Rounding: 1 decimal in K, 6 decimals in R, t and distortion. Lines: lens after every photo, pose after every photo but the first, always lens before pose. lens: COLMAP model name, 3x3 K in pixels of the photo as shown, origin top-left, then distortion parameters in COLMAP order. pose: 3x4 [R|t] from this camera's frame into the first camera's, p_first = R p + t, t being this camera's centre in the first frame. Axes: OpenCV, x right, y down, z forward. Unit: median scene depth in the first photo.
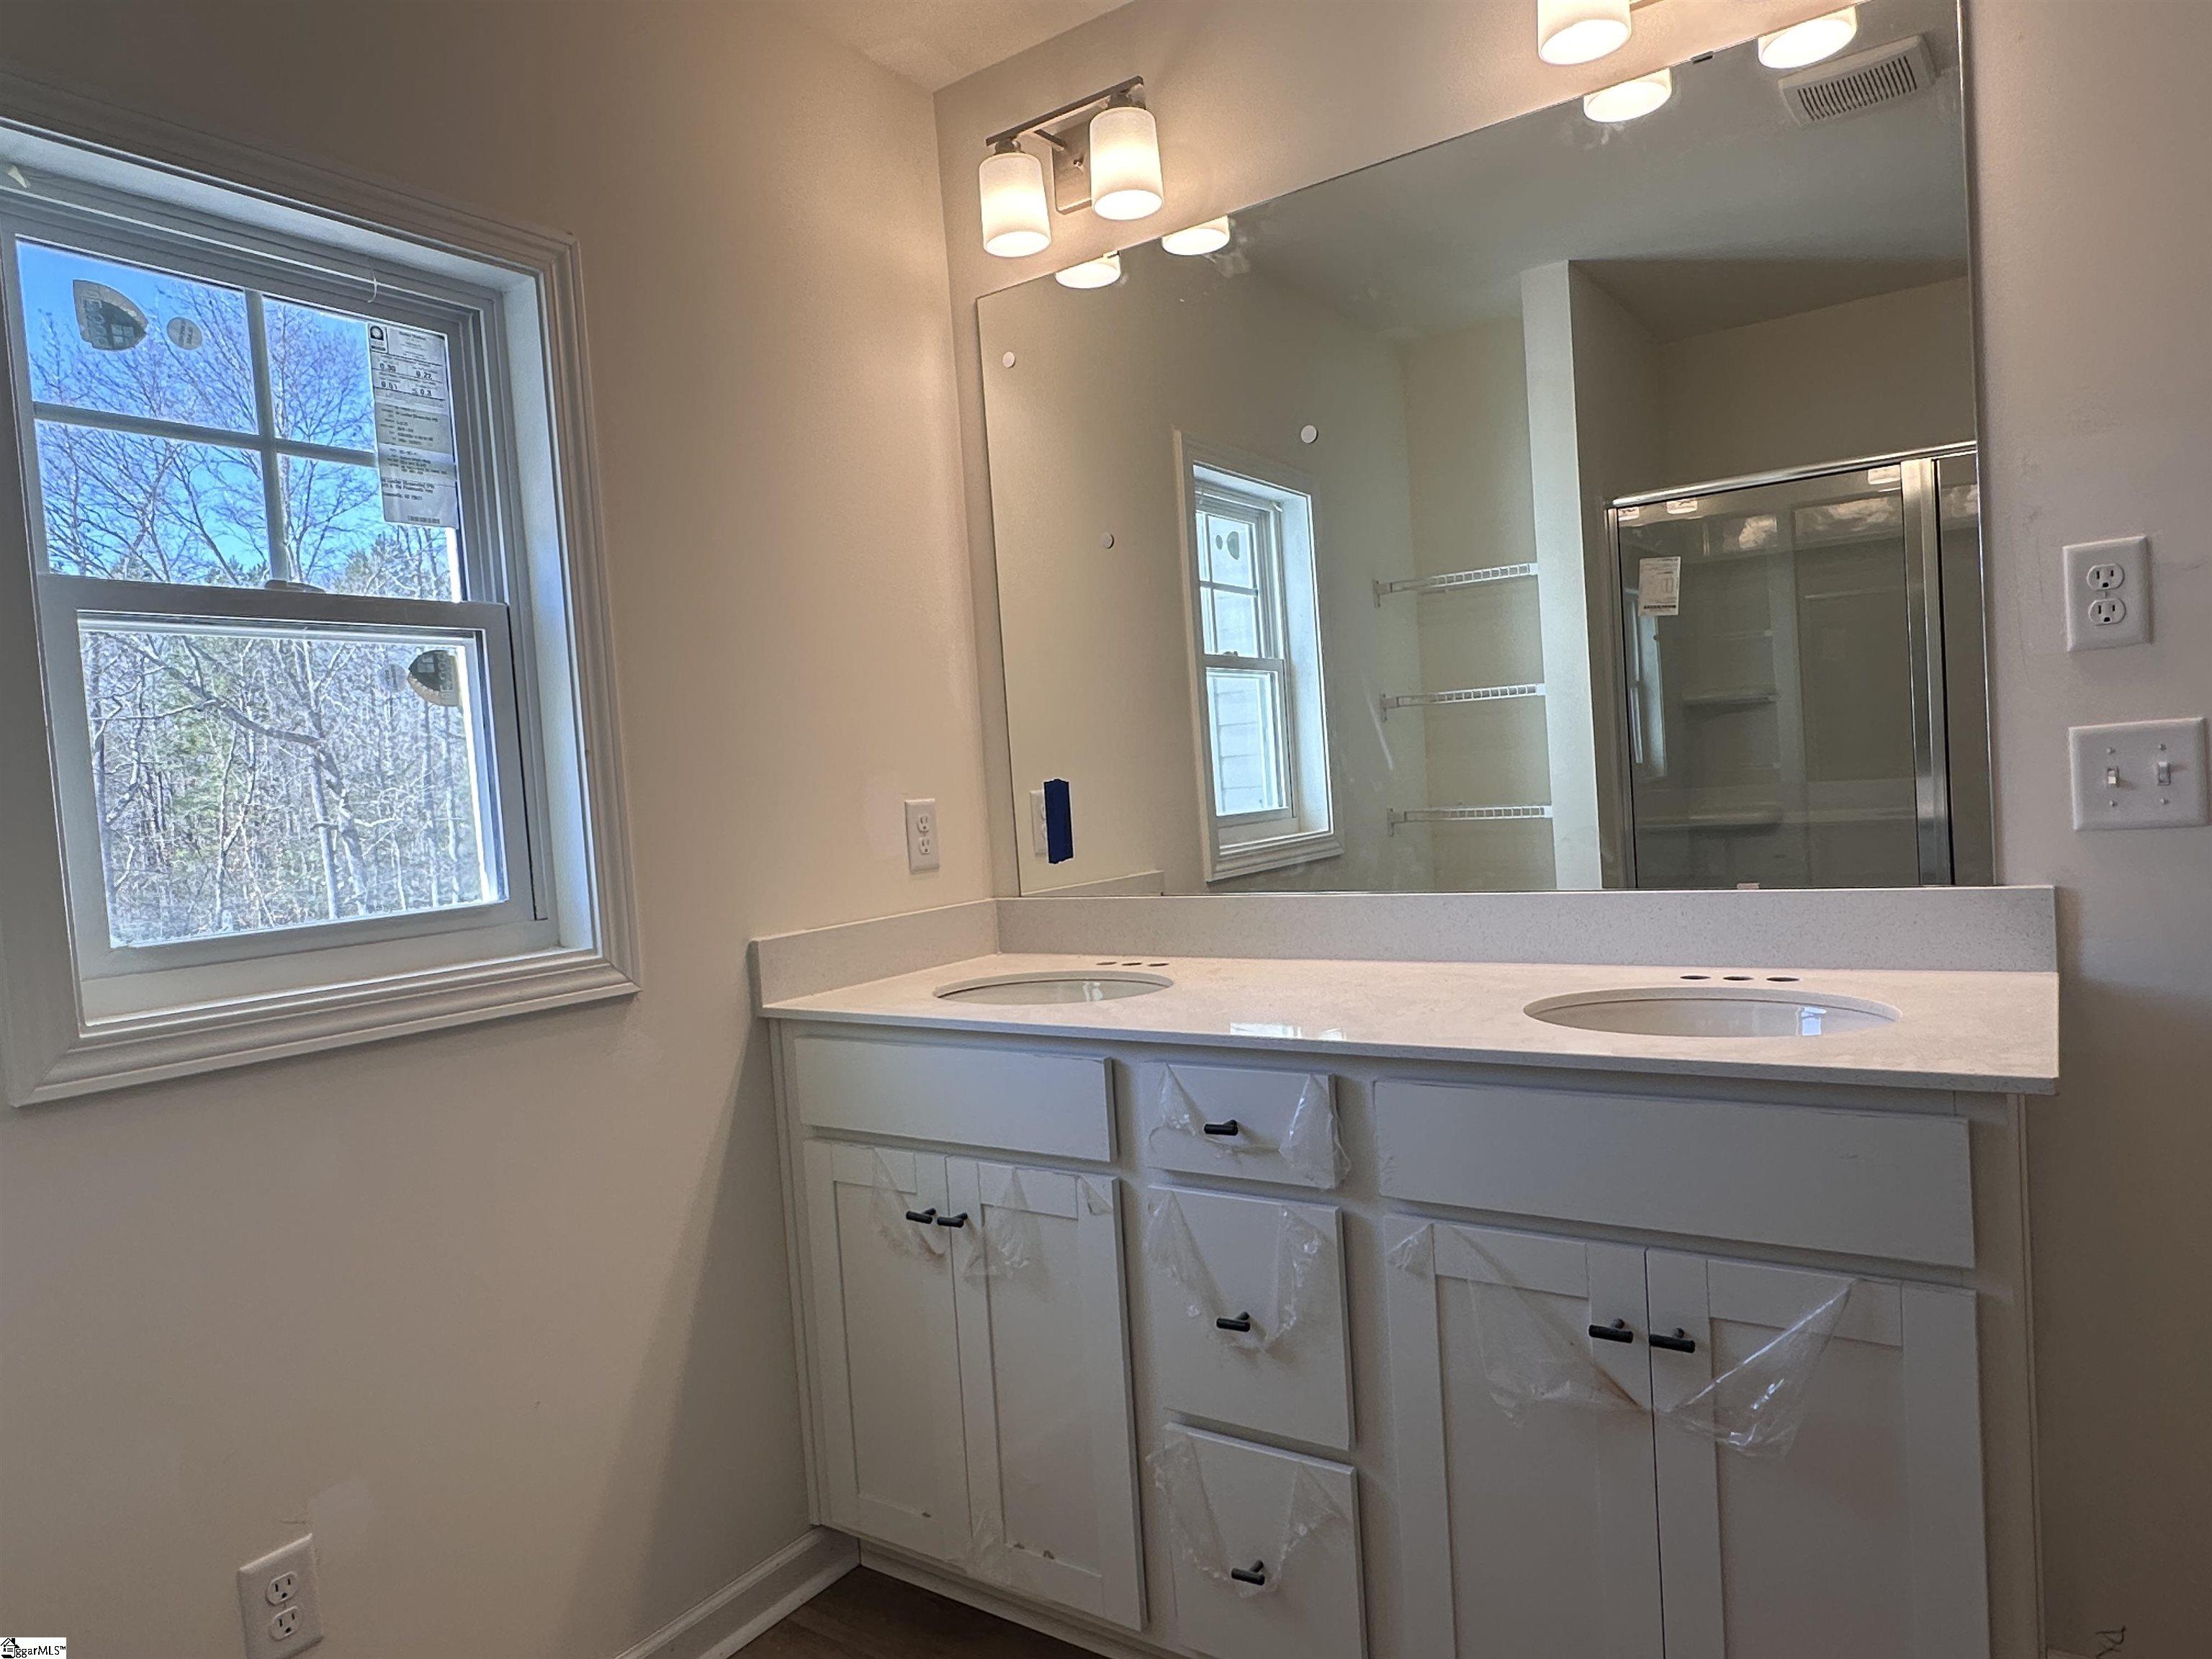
lens RADIAL K [[1382.6, 0, 1104.6], [0, 1382.6, 843.8], [0, 0, 1]] dist [-0.001818, 0.000750]
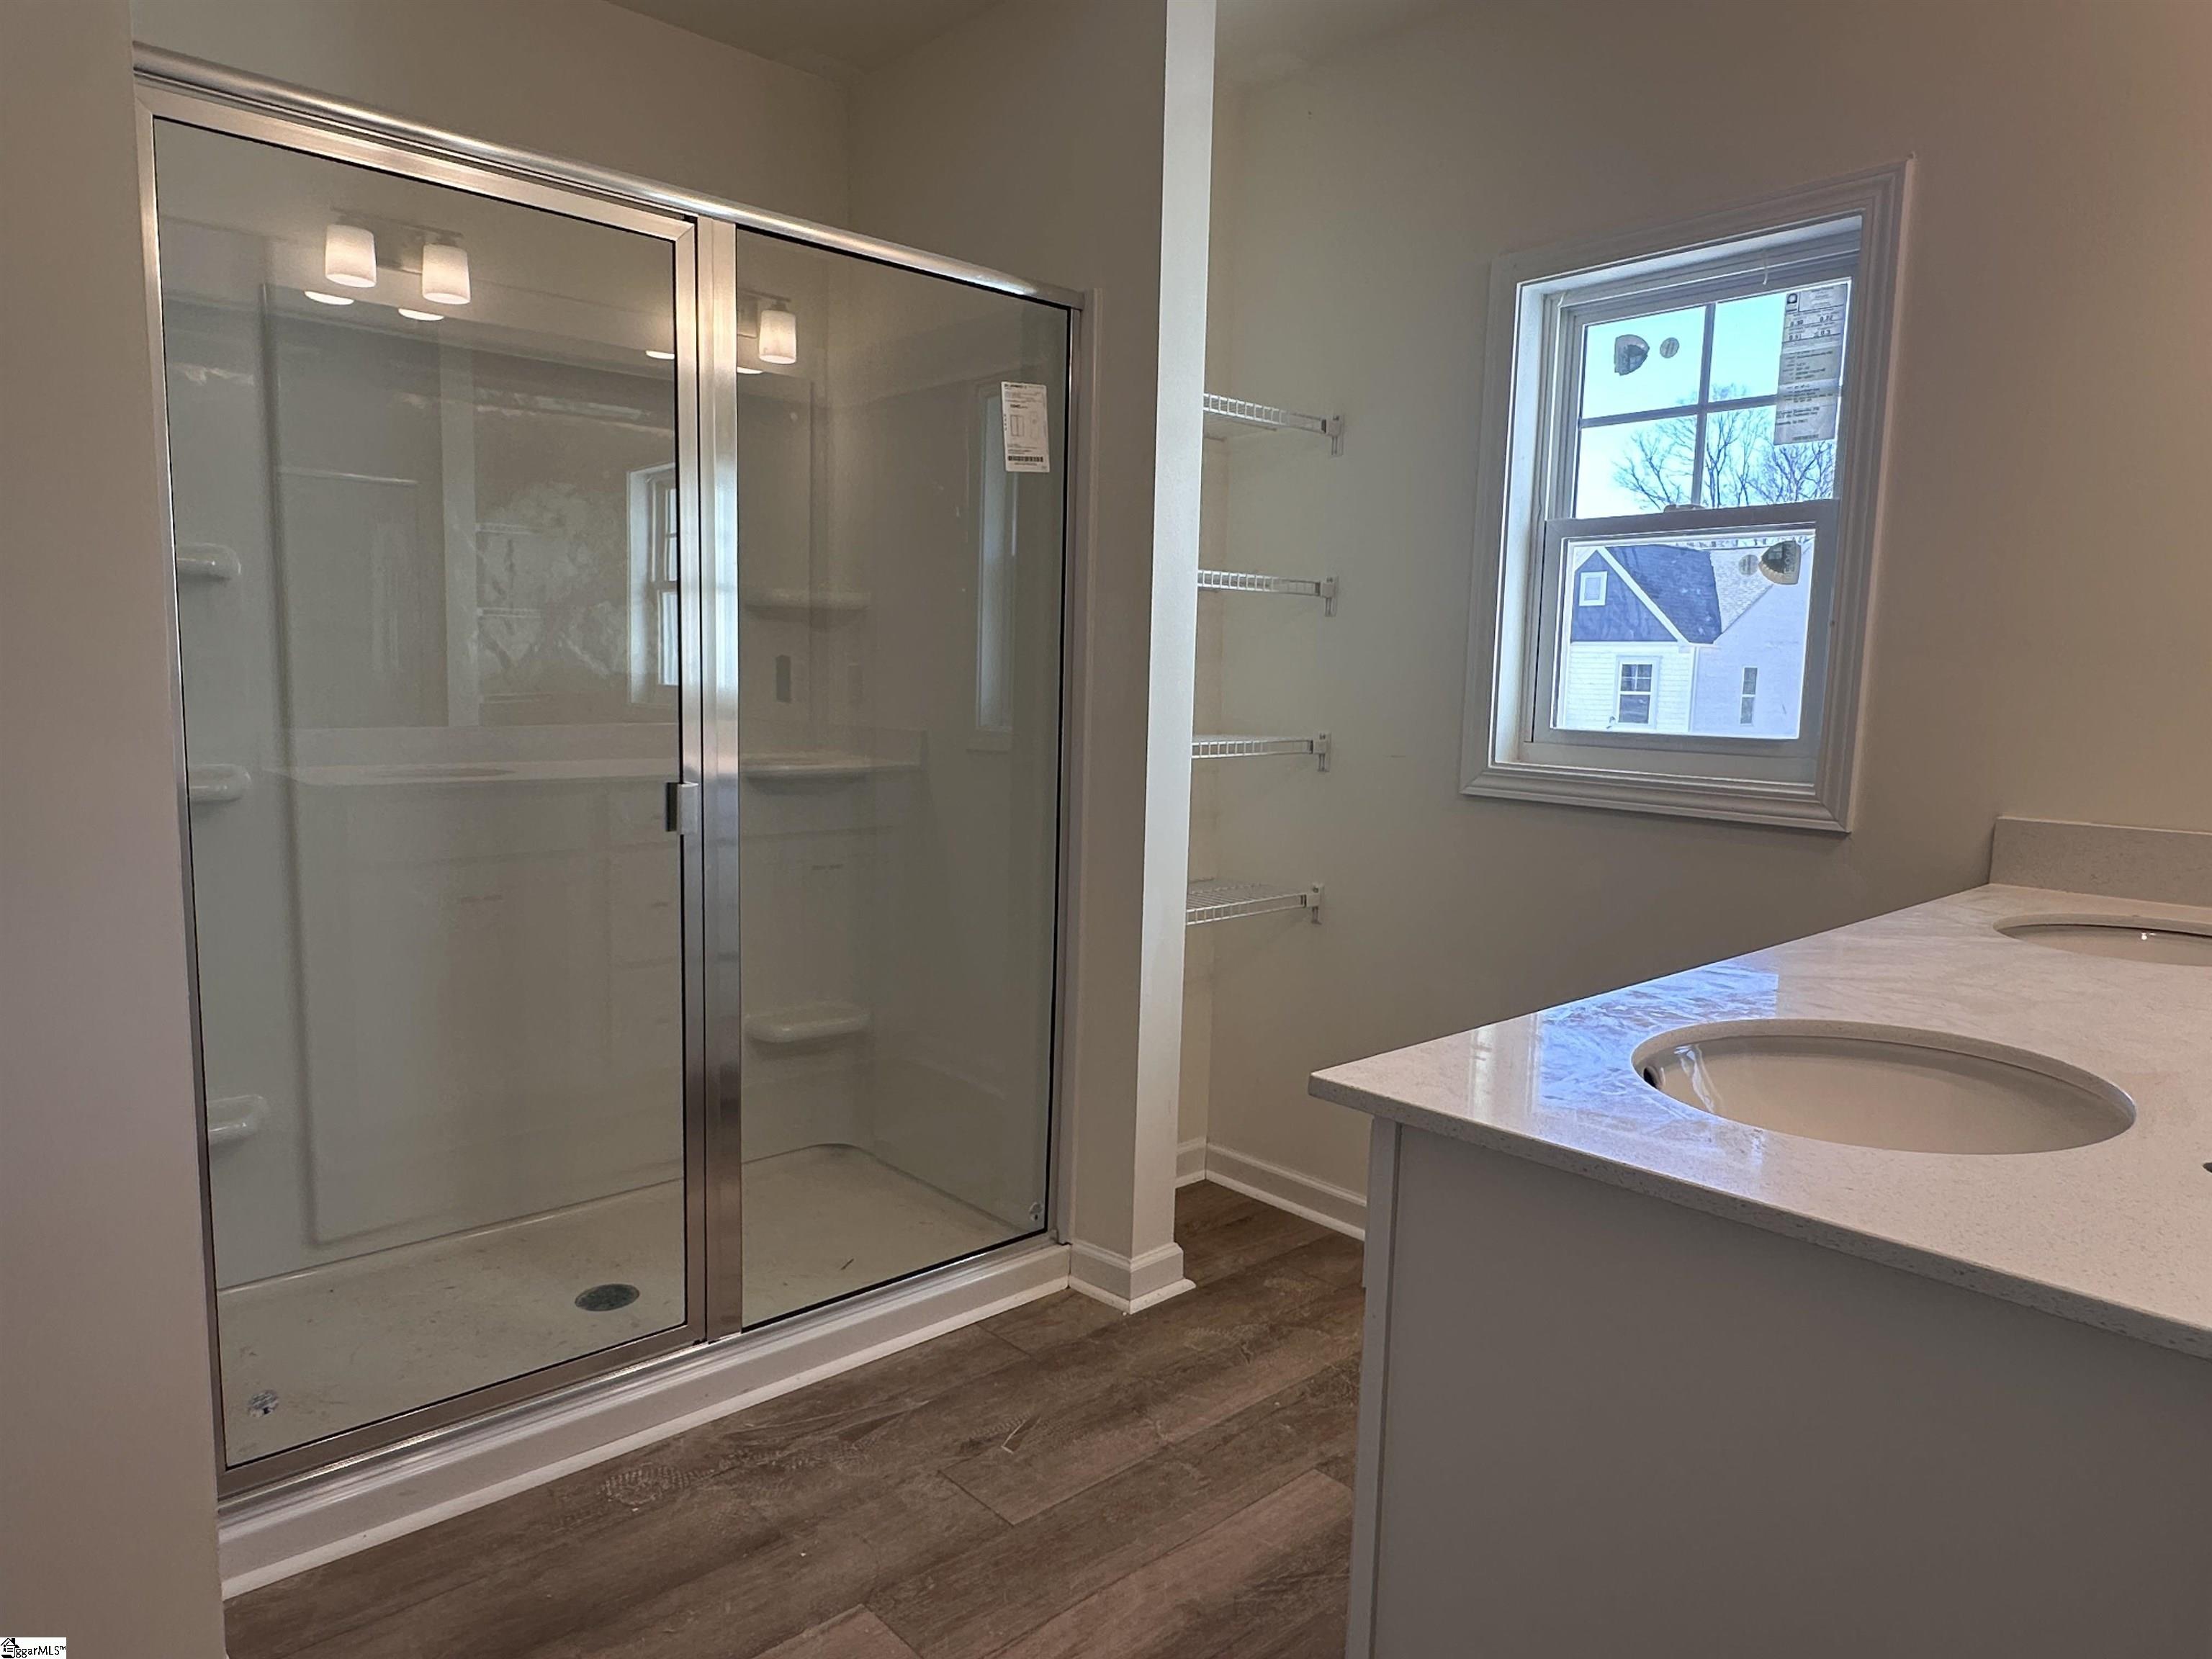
lens RADIAL K [[1382.6, 0, 1104.6], [0, 1382.6, 843.8], [0, 0, 1]] dist [-0.001818, 0.000750]
pose [[-0.214892, 0.183204, -0.959301, 0.965596], [-0.048411, 0.979042, 0.197819, -0.087811], [0.975437, 0.088950, -0.201520, 0.663362]]
